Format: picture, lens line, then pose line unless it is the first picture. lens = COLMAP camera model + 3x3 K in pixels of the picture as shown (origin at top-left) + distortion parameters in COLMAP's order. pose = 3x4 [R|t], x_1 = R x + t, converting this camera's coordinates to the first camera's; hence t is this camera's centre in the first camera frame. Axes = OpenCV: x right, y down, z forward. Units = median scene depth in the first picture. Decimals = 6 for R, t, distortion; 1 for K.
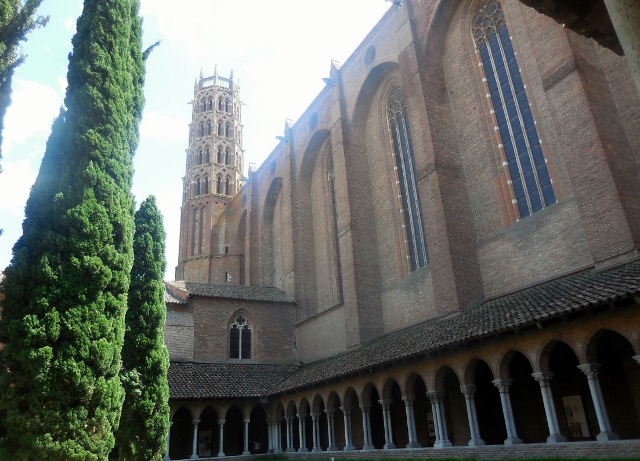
lens RADIAL K [[489.7, 0, 320.0], [0, 489.7, 230.5], [0, 0, 1]] dist [-0.031105, -0.002864]
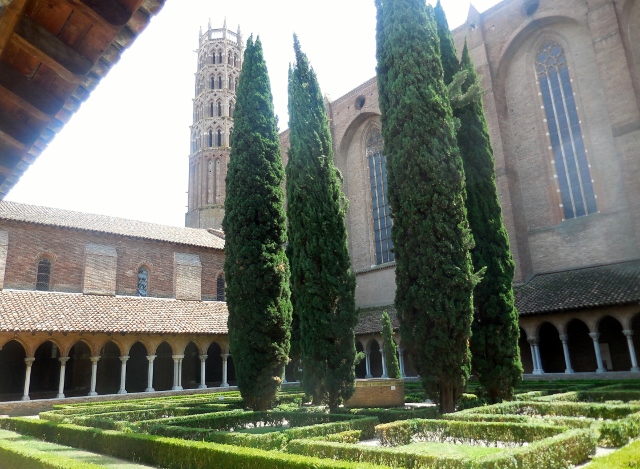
lens RADIAL K [[475.7, 0, 320.0], [0, 475.7, 234.5], [0, 0, 1]] dist [-0.035324, 0.006297]
pose [[0.974237, 0.076531, 0.212145, -0.452142], [-0.102240, 0.988323, 0.112981, -0.049549], [-0.201021, -0.131759, 0.970685, -0.142510]]
